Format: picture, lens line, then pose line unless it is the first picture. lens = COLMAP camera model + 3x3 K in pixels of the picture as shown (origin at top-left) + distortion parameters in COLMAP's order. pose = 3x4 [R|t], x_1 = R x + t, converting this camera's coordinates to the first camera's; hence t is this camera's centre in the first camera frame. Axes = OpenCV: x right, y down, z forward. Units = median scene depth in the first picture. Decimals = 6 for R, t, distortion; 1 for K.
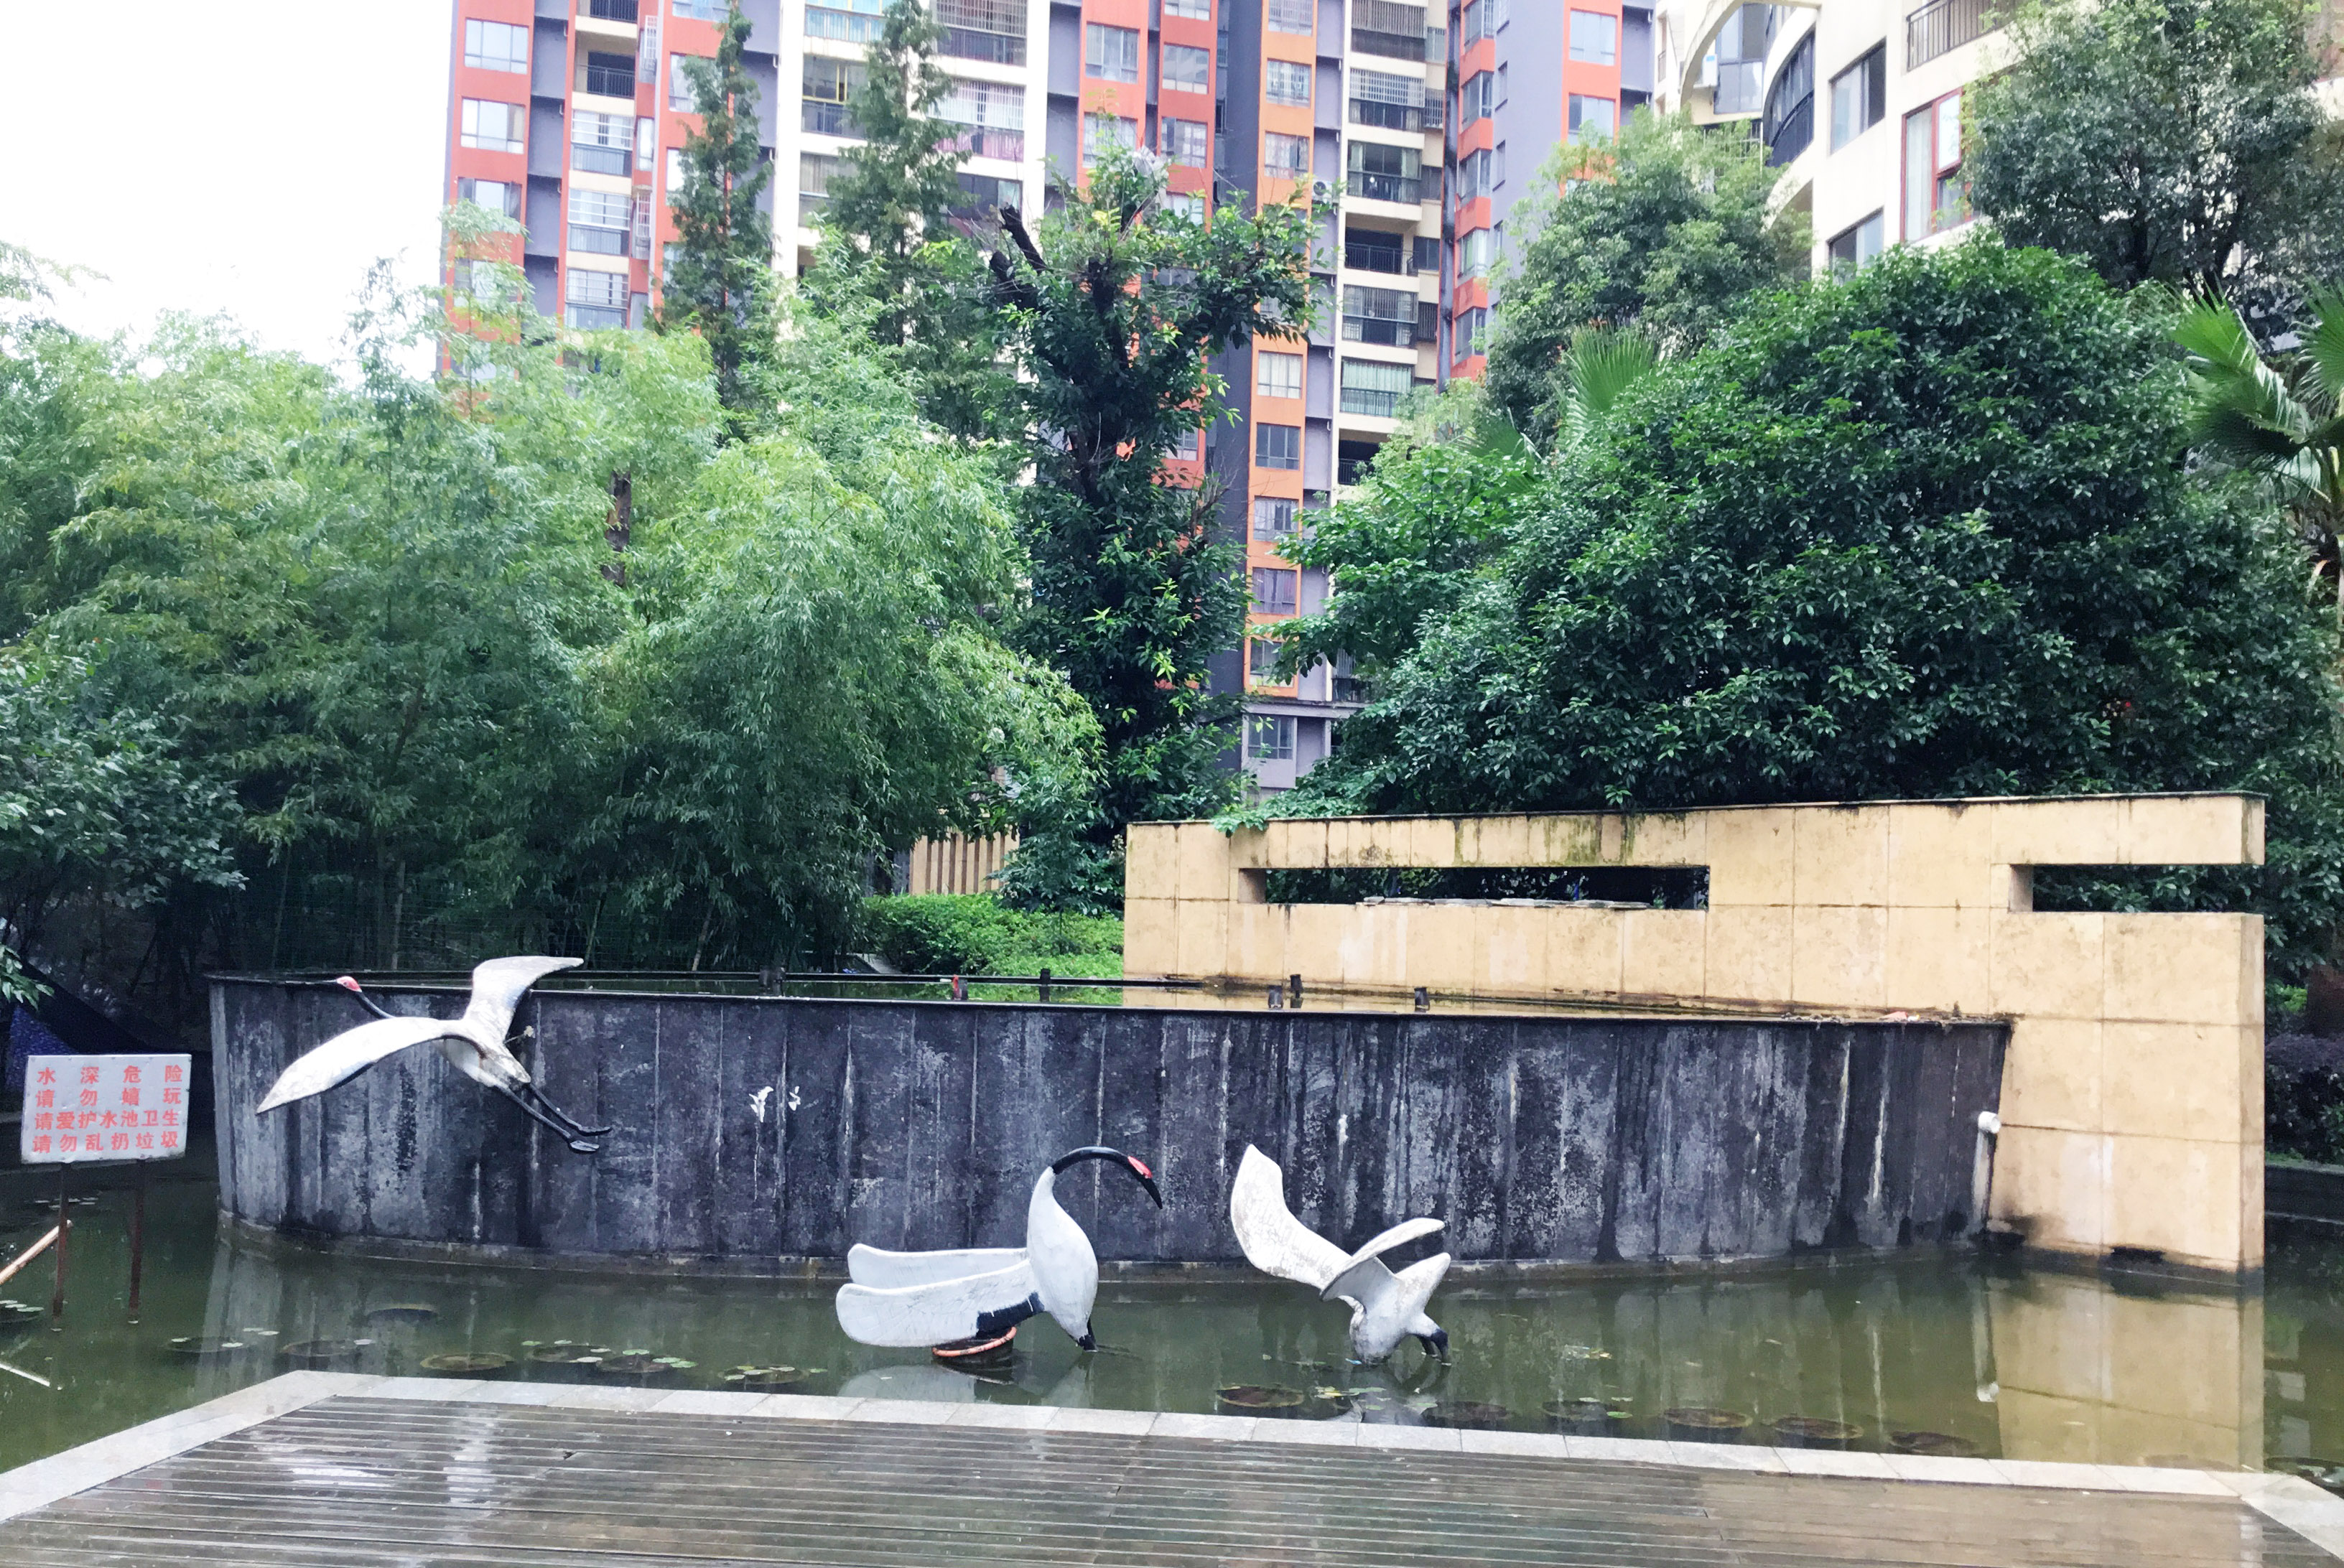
lens RADIAL K [[2053.3, 0, 1176.6], [0, 2053.3, 836.3], [0, 0, 1]] dist [0.132084, -0.224262]
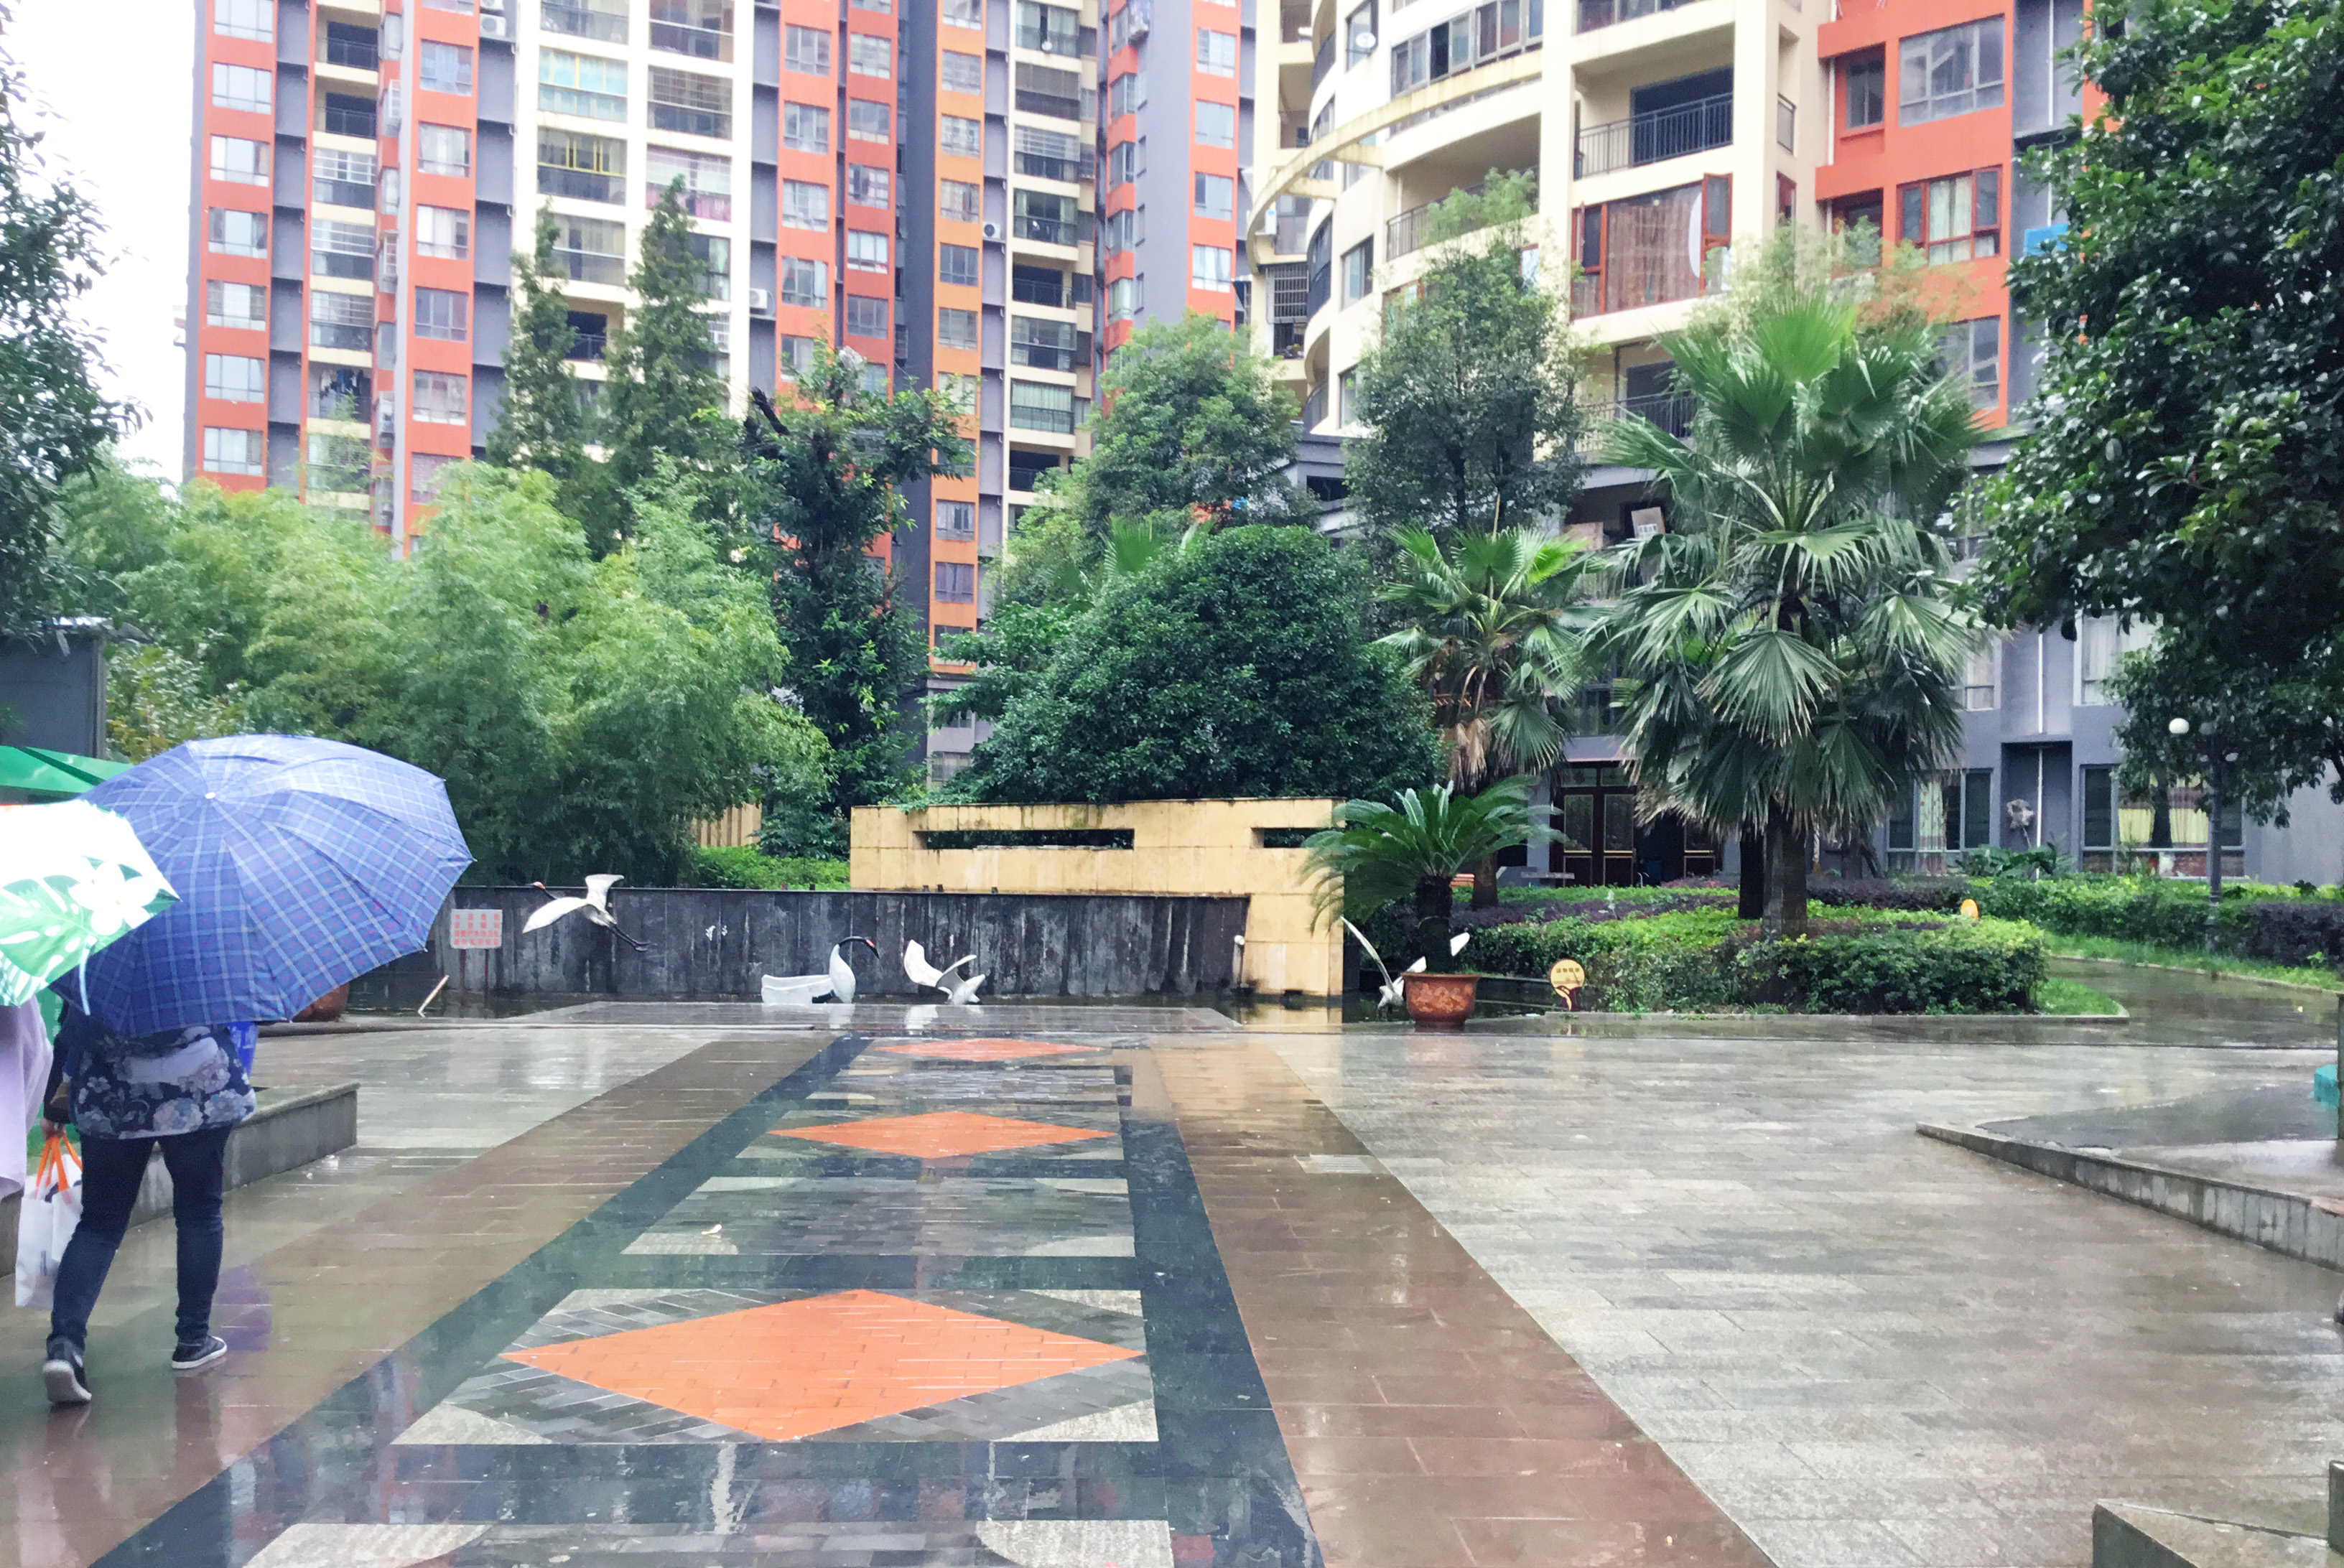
lens RADIAL K [[2053.3, 0, 1176.6], [0, 2053.3, 836.3], [0, 0, 1]] dist [0.132084, -0.224262]
pose [[0.989010, -0.010215, 0.147497, -0.005439], [0.006525, 0.999654, 0.025480, -0.016181], [-0.147707, -0.024238, 0.988734, -0.557605]]
